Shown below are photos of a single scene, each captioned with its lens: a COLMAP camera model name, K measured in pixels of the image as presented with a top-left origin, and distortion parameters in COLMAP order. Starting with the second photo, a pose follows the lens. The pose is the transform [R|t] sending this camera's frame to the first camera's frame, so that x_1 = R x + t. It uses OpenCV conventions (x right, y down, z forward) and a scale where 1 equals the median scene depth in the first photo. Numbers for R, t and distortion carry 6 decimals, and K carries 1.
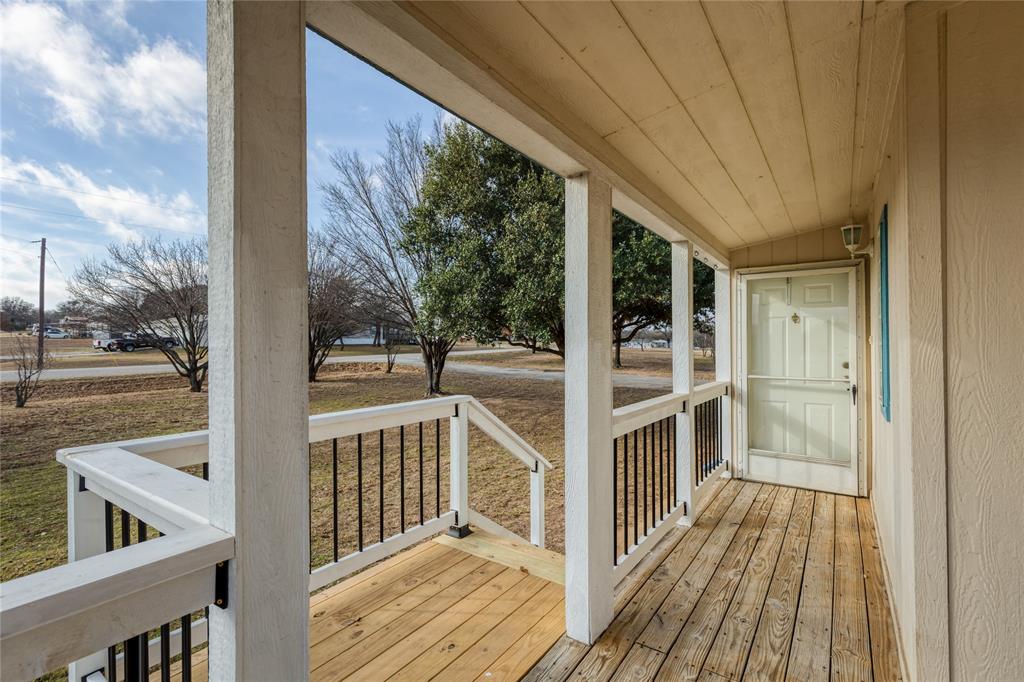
lens RADIAL K [[463.1, 0, 514.3], [0, 463.1, 342.9], [0, 0, 1]] dist [0.010194, 0.000280]
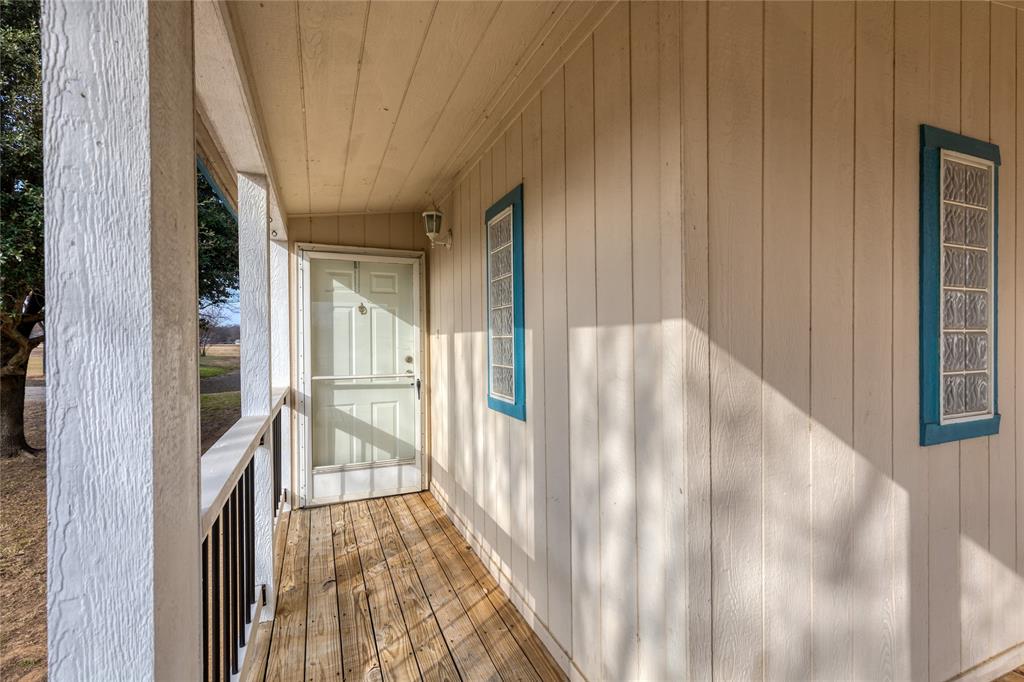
lens RADIAL K [[463.1, 0, 514.8], [0, 463.1, 340.3], [0, 0, 1]] dist [0.010194, 0.000280]
pose [[0.530646, -0.007247, 0.847563, 0.008680], [0.003303, 0.999974, 0.006483, 0.002381], [-0.847587, -0.000640, 0.530656, 0.292299]]
